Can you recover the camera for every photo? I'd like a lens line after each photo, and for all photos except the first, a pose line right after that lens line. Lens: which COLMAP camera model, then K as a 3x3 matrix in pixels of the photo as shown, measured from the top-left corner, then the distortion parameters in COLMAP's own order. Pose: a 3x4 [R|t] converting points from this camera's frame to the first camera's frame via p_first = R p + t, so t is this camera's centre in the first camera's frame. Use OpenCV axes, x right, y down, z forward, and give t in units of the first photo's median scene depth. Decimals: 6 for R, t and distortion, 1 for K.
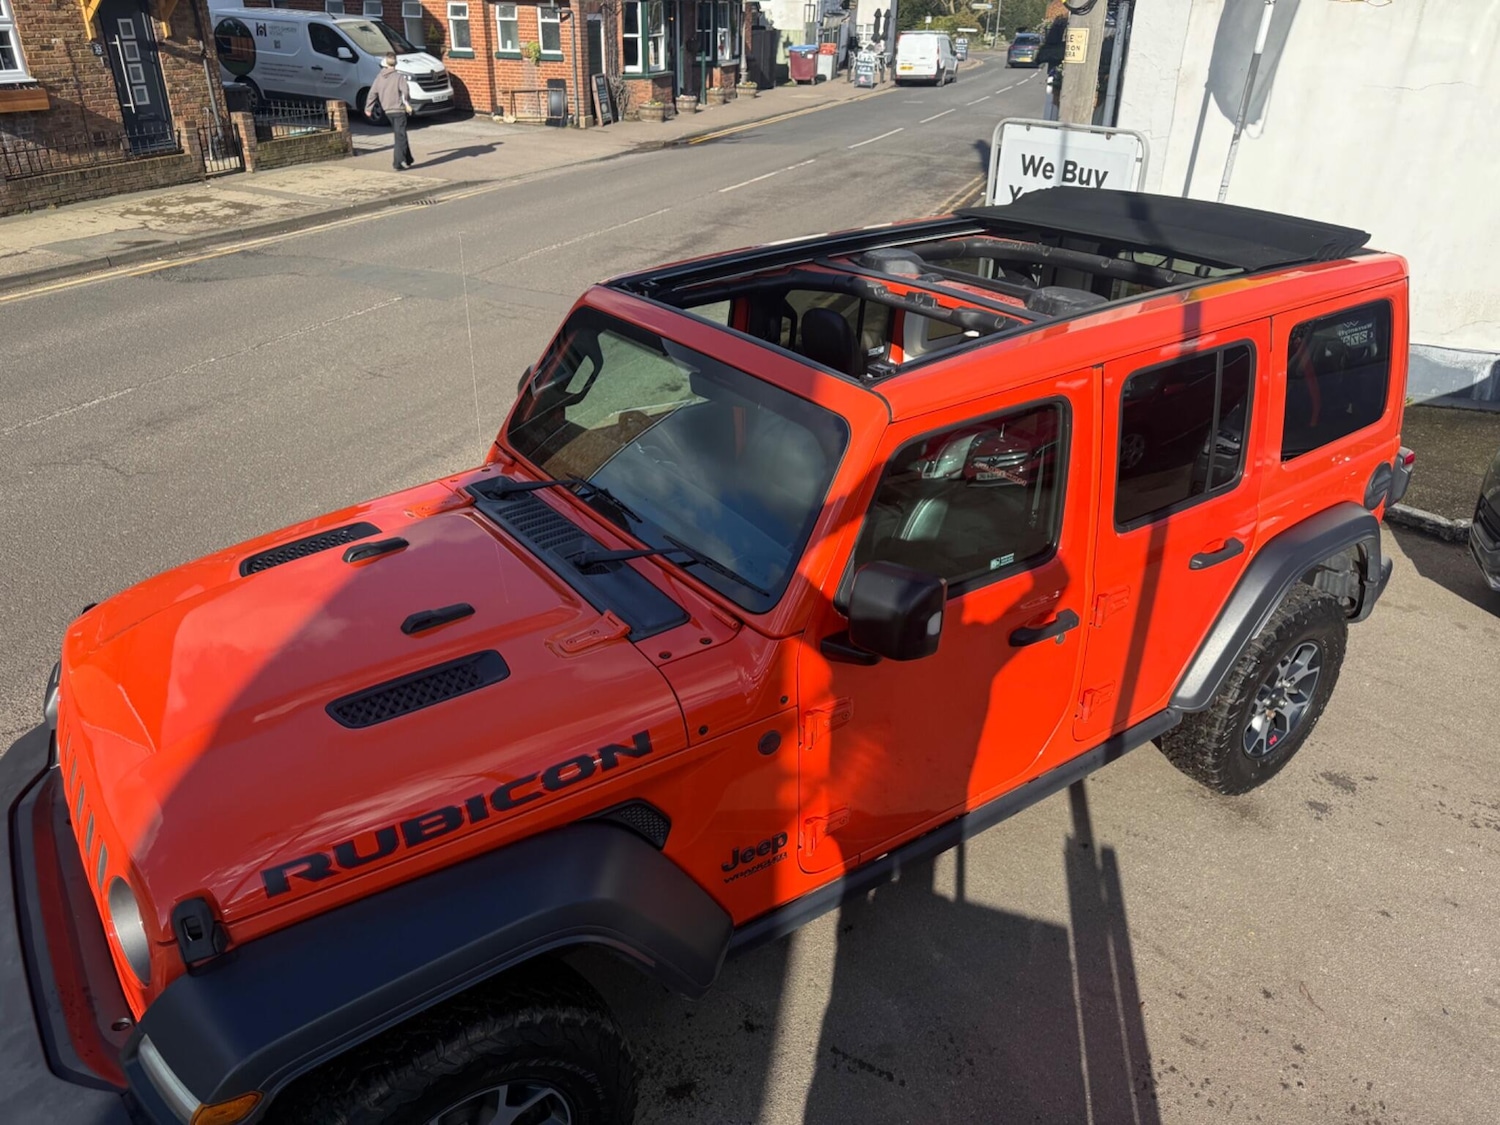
lens RADIAL K [[1056.9, 0, 749.6], [0, 1056.9, 560.0], [0, 0, 1]] dist [0.031294, -0.034244]
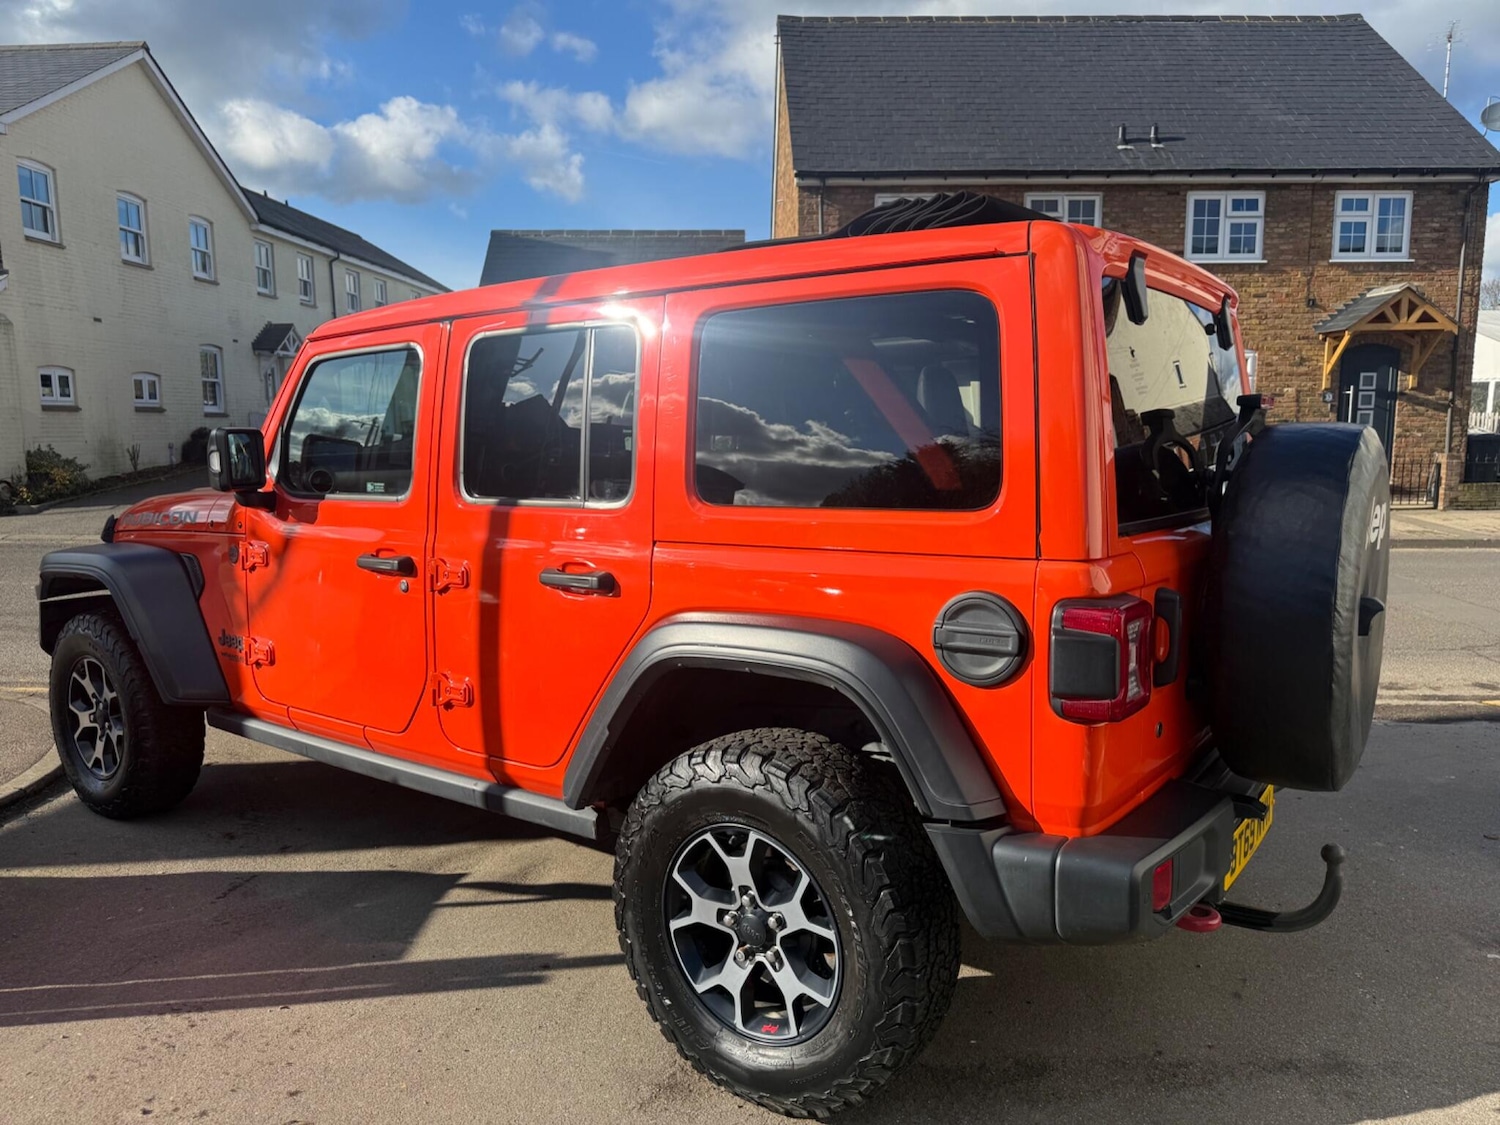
lens RADIAL K [[1056.9, 0, 747.4], [0, 1056.9, 573.1], [0, 0, 1]] dist [0.031294, -0.034244]
pose [[0.319912, 0.107098, -0.941375, 0.184442], [-0.423971, 0.904740, -0.041150, -0.004880], [0.847293, 0.412280, 0.334843, 0.126578]]
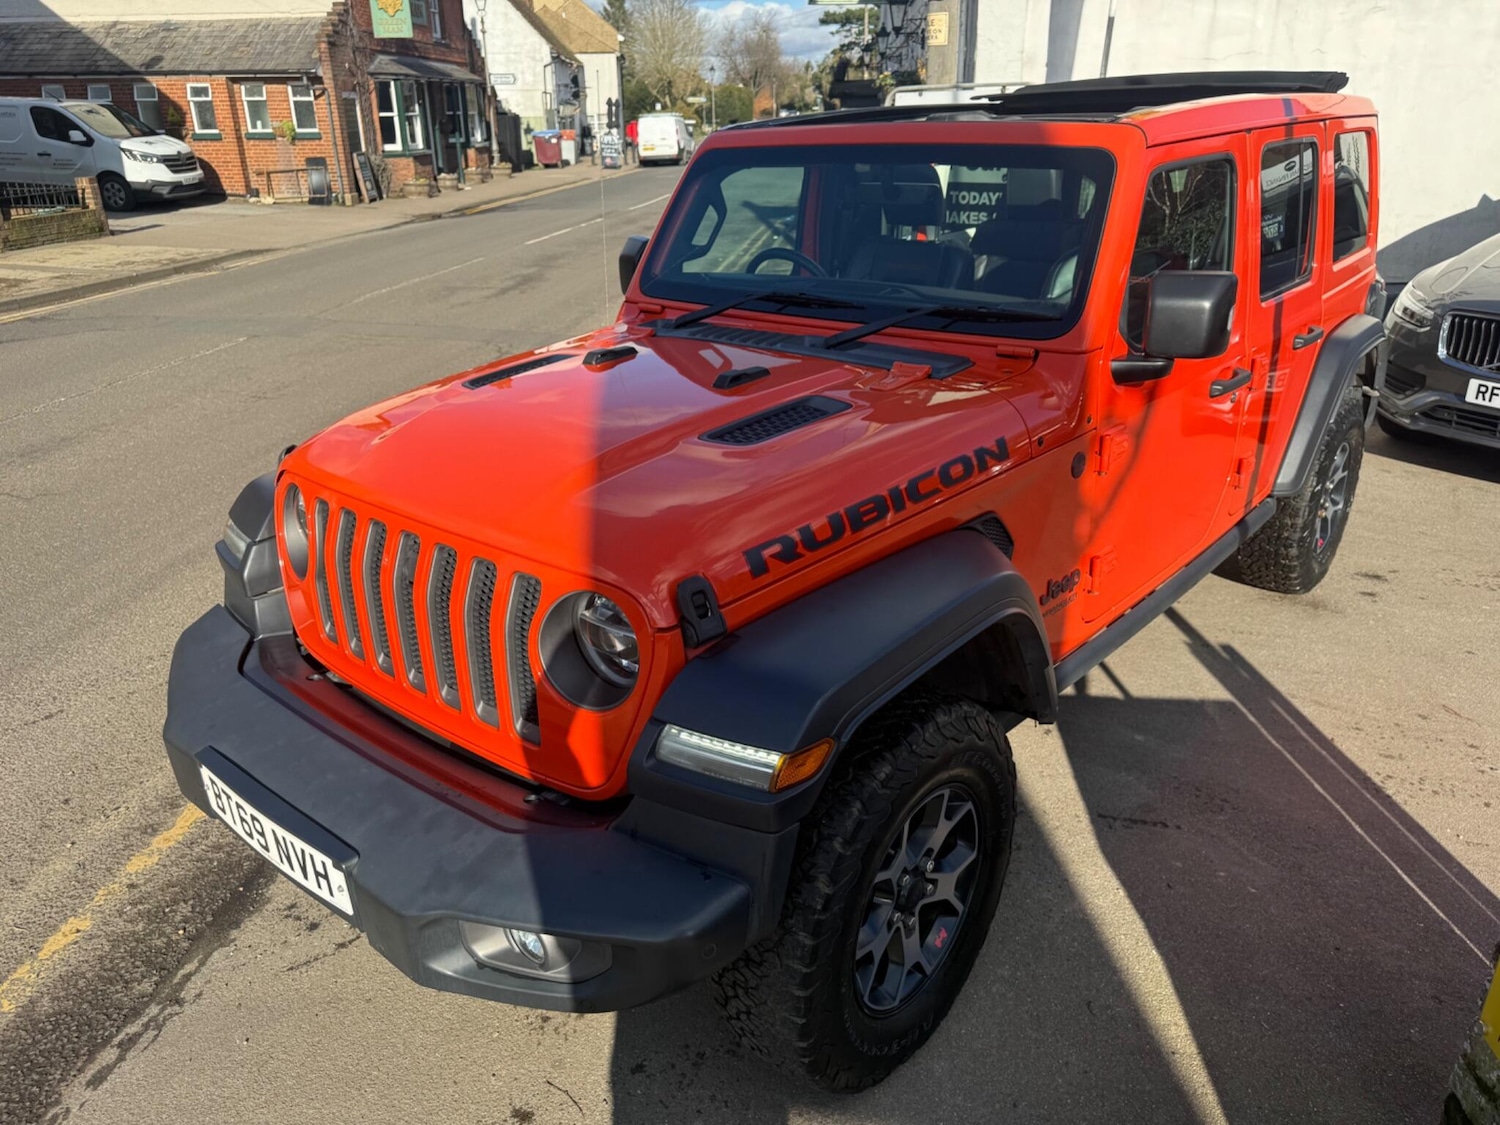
lens RADIAL K [[1056.9, 0, 739.8], [0, 1056.9, 576.2], [0, 0, 1]] dist [0.031294, -0.034244]
pose [[0.970278, -0.121779, 0.209120, -0.059928], [0.135981, 0.989190, -0.054884, 0.033233], [-0.200176, 0.081689, 0.976349, 0.007999]]
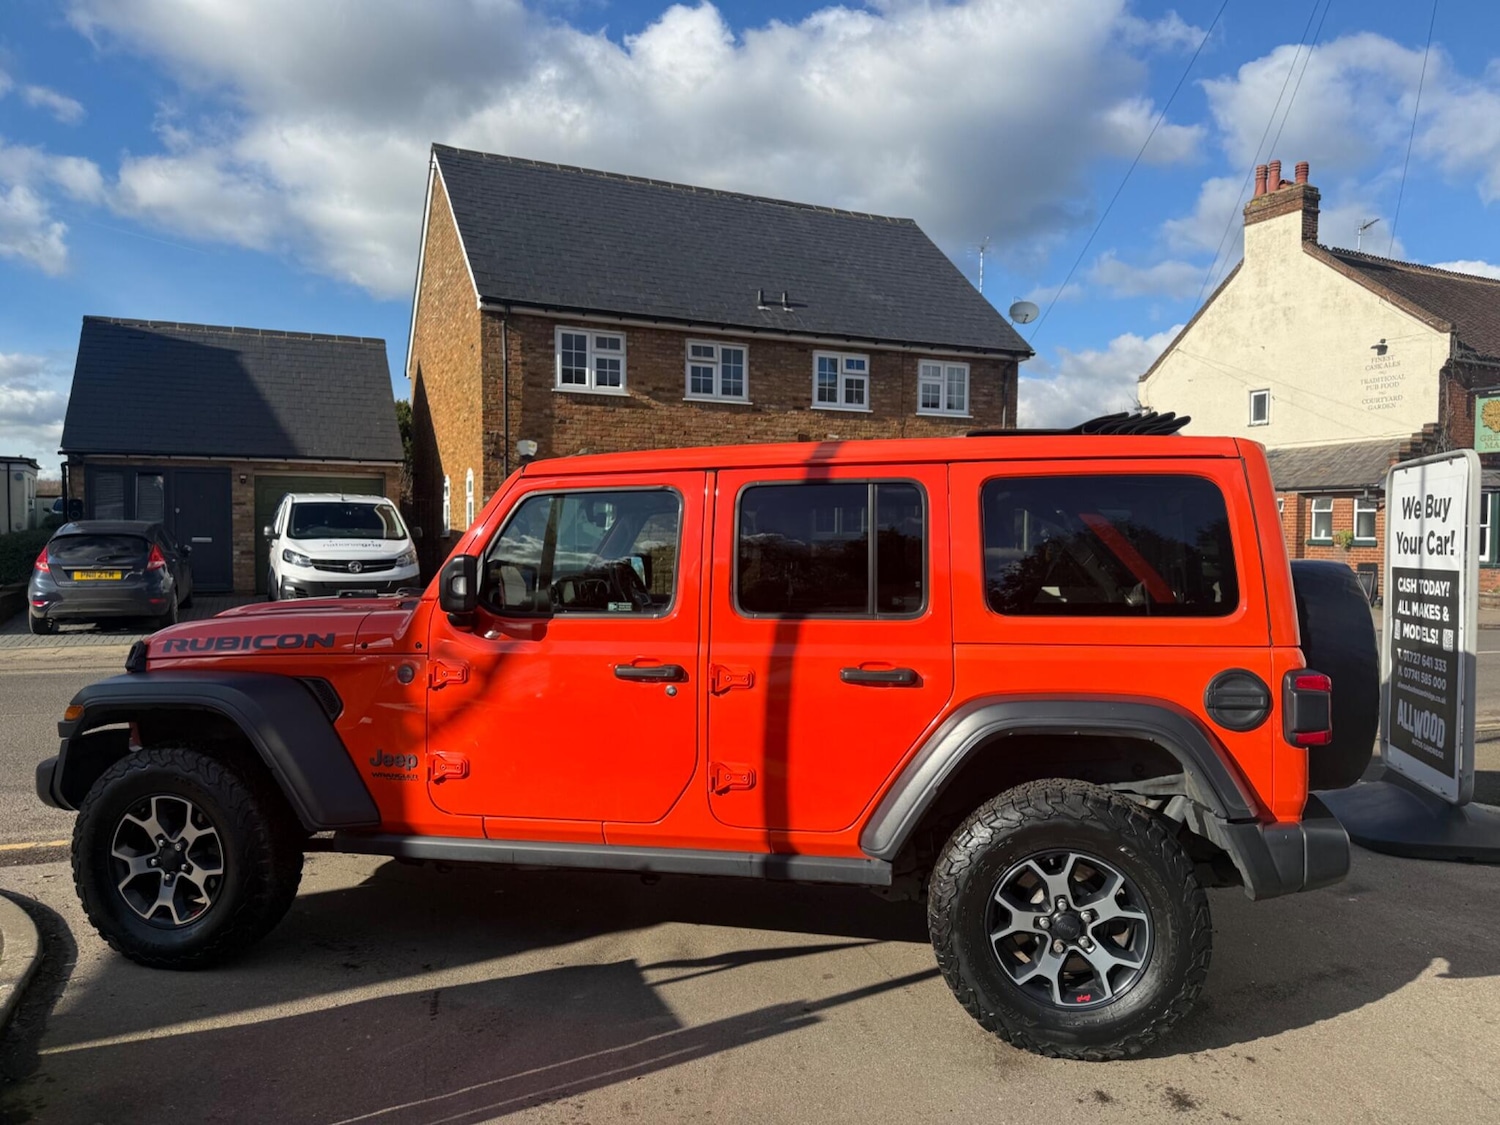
lens RADIAL K [[1056.9, 0, 760.3], [0, 1056.9, 570.9], [0, 0, 1]] dist [0.031294, -0.034244]
pose [[0.682042, 0.006412, -0.731285, 0.165855], [-0.330341, 0.894832, -0.300251, 0.037139], [0.652452, 0.446357, 0.612432, 0.038387]]
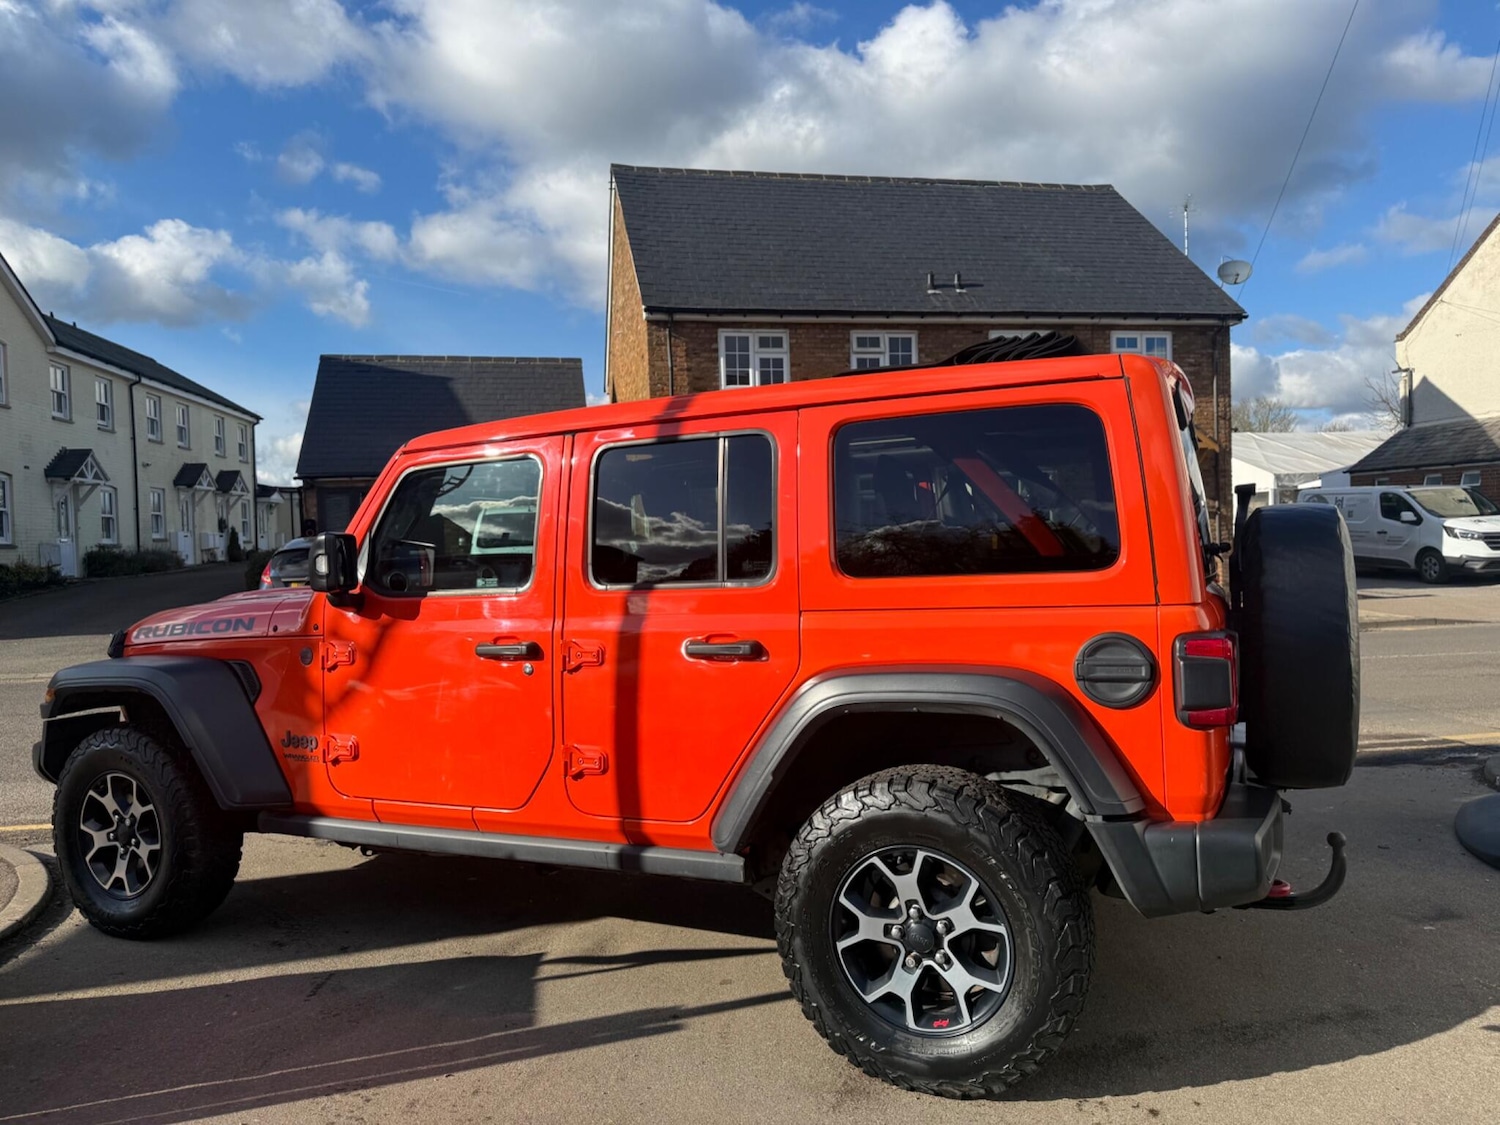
lens RADIAL K [[1056.9, 0, 754.3], [0, 1056.9, 569.8], [0, 0, 1]] dist [0.031294, -0.034244]
pose [[0.494690, -0.014327, -0.868951, 0.187639], [-0.364933, 0.904017, -0.222659, 0.018852], [0.788737, 0.427256, 0.441980, 0.088233]]
